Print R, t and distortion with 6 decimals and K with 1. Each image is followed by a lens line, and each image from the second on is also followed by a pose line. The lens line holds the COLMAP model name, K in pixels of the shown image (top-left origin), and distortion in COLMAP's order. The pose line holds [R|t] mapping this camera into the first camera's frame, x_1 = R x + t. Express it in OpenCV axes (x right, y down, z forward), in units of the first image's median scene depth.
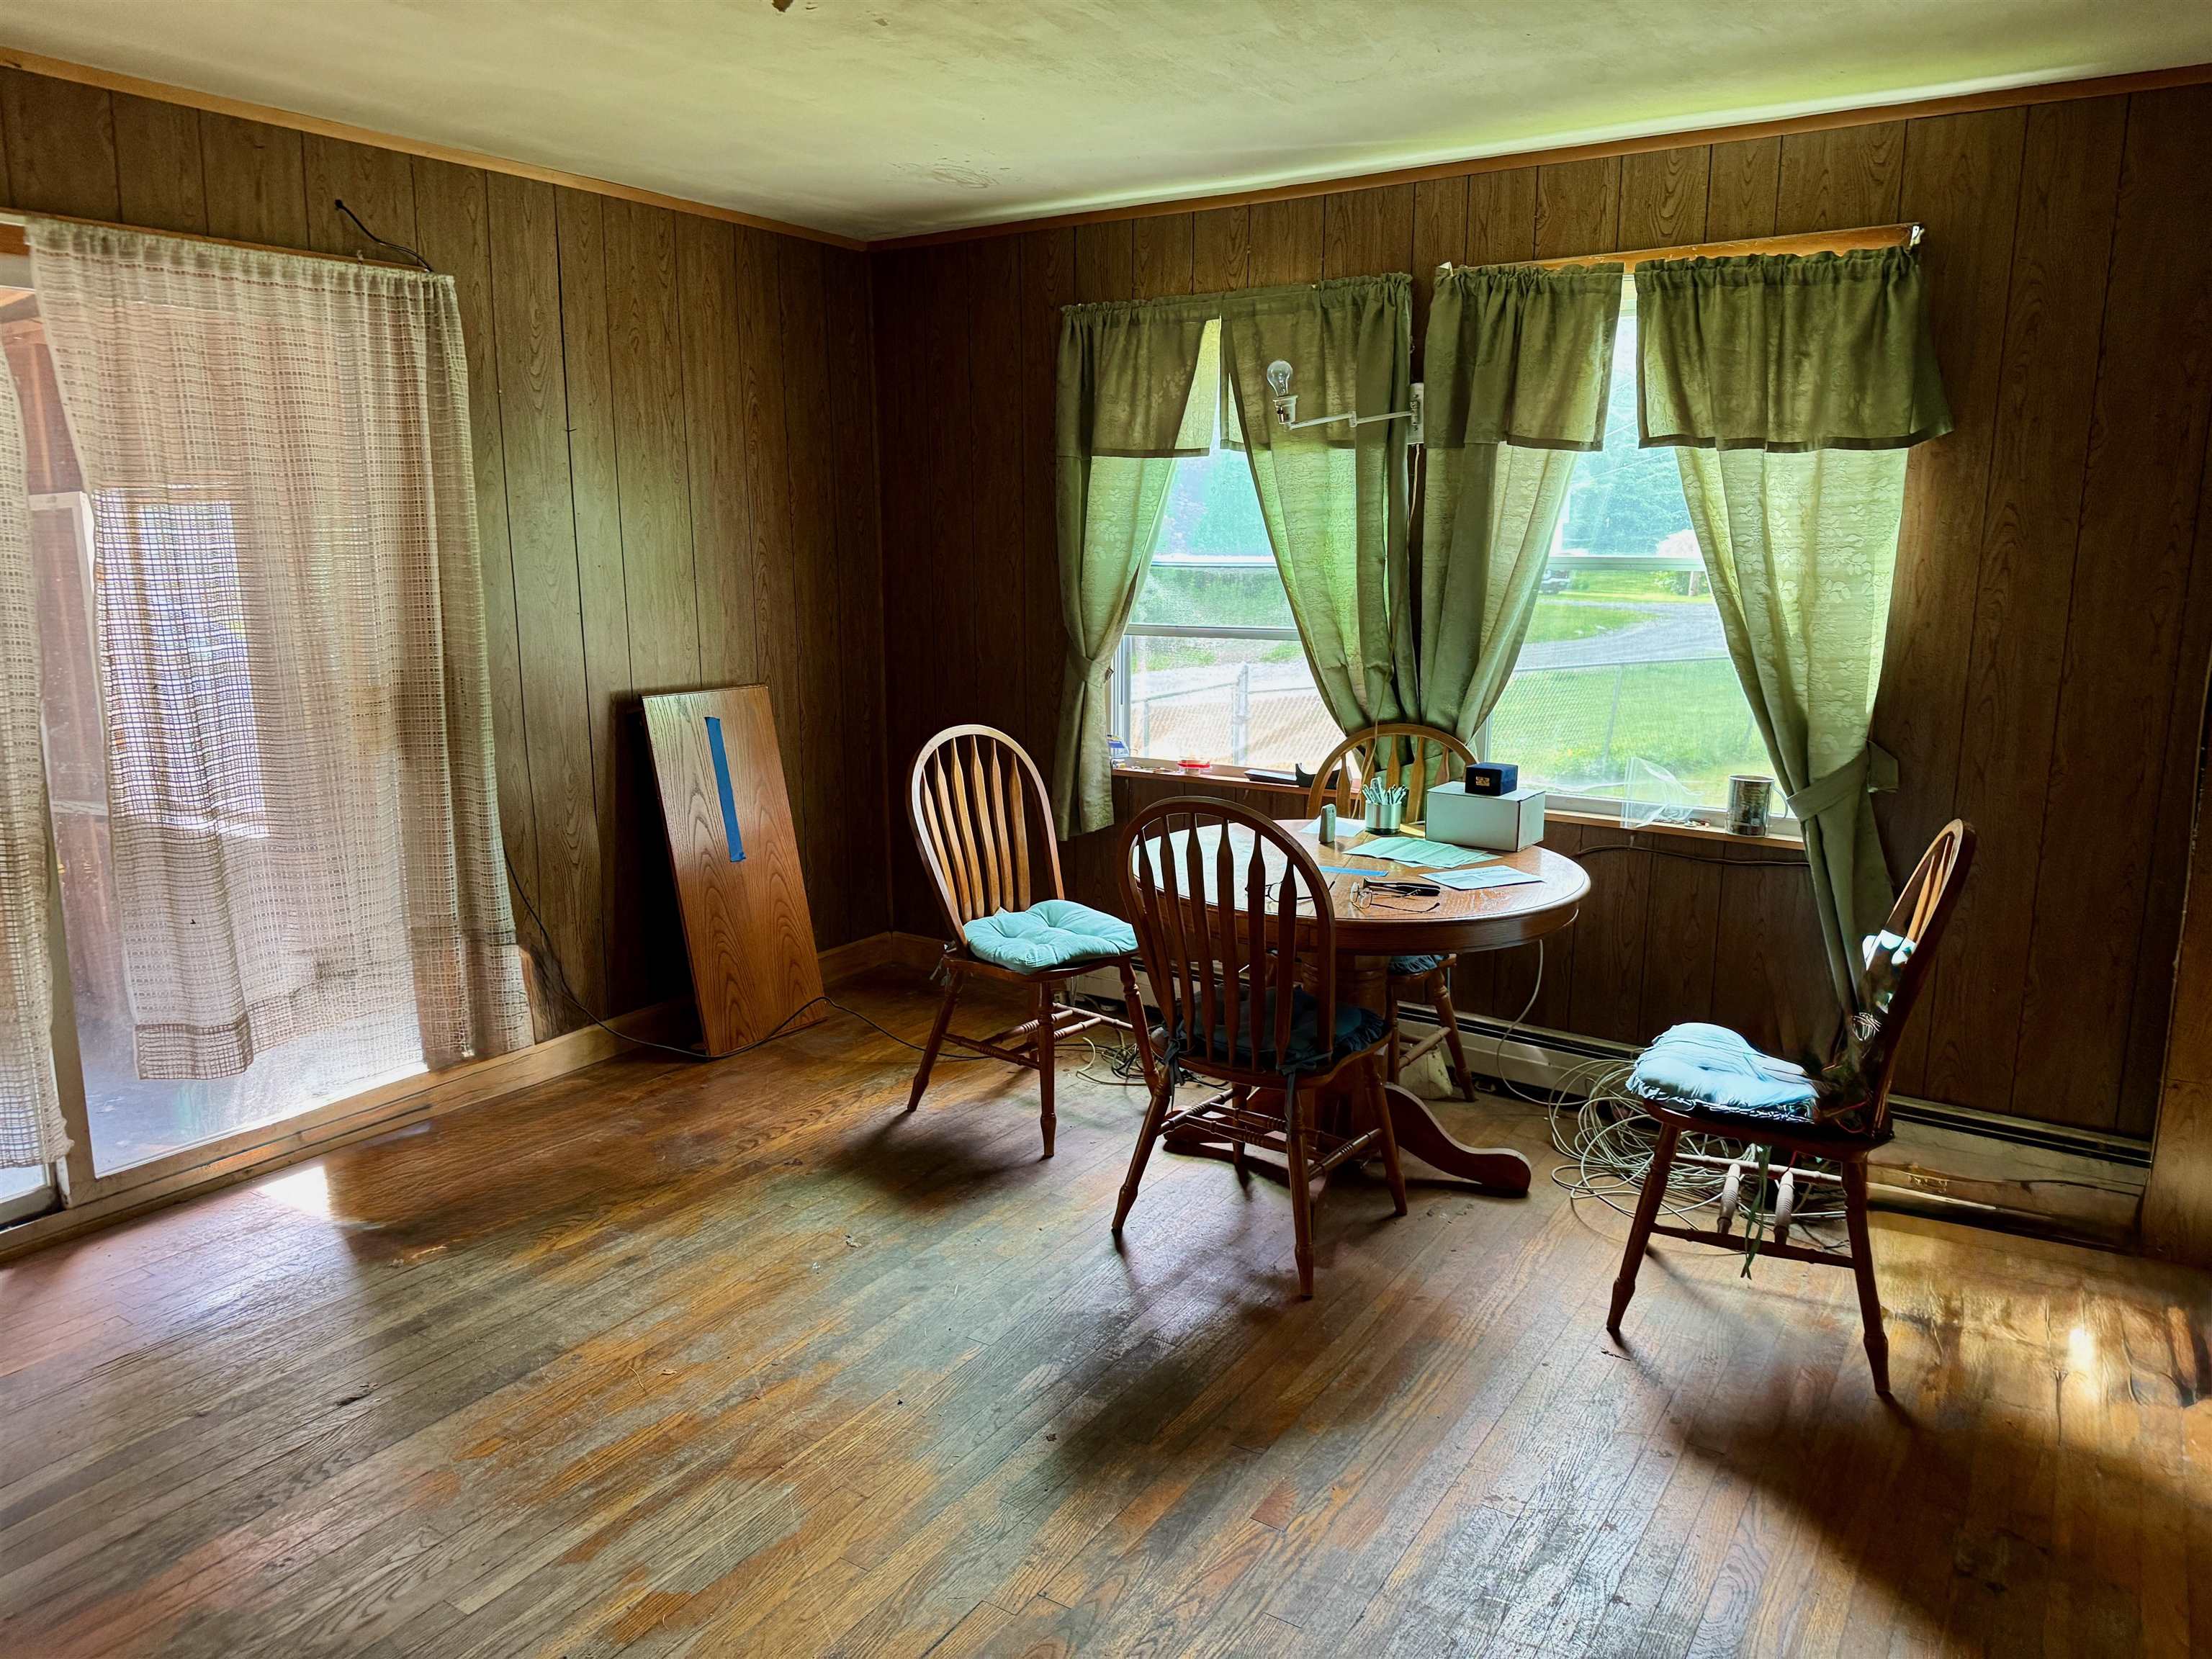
lens RADIAL K [[1546.2, 0, 1106.6], [0, 1546.2, 824.8], [0, 0, 1]] dist [0.045659, -0.059647]
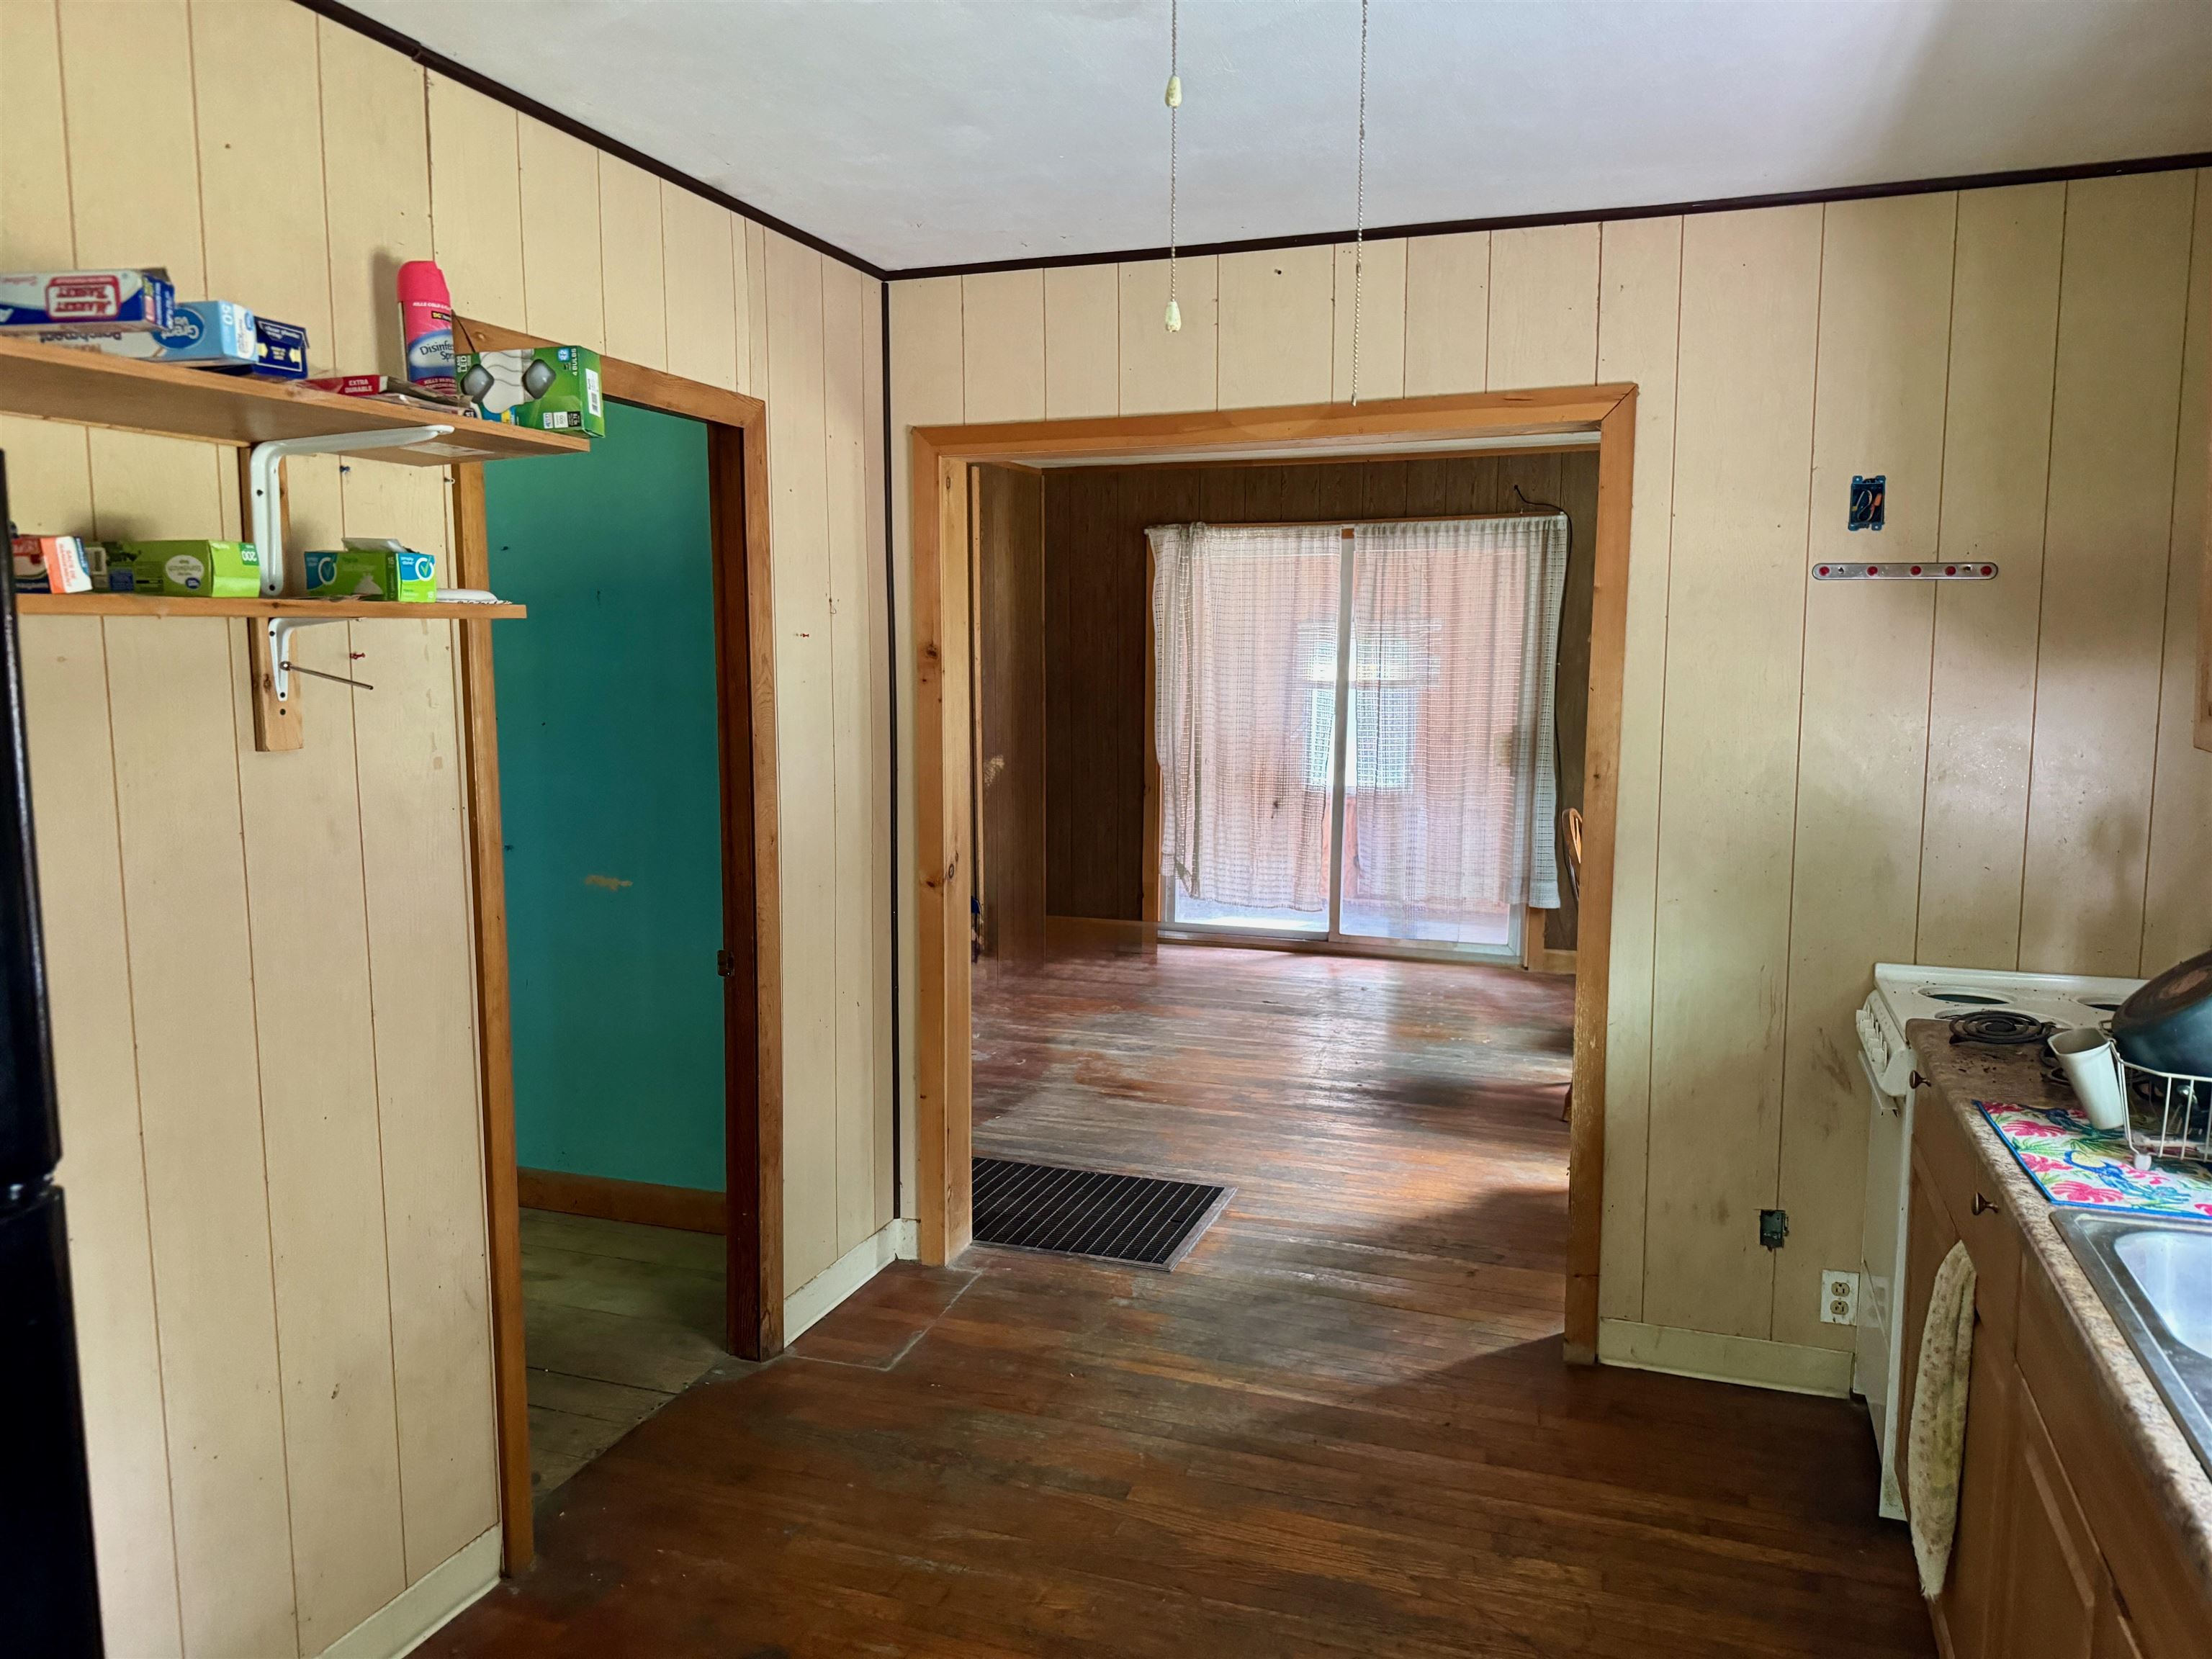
lens RADIAL K [[1546.2, 0, 1106.7], [0, 1546.2, 828.4], [0, 0, 1]] dist [0.045659, -0.059647]
pose [[0.214924, 0.118537, -0.969411, 1.418067], [-0.176465, 0.980983, 0.080829, -0.046054], [0.960556, 0.153695, 0.231754, 0.125757]]
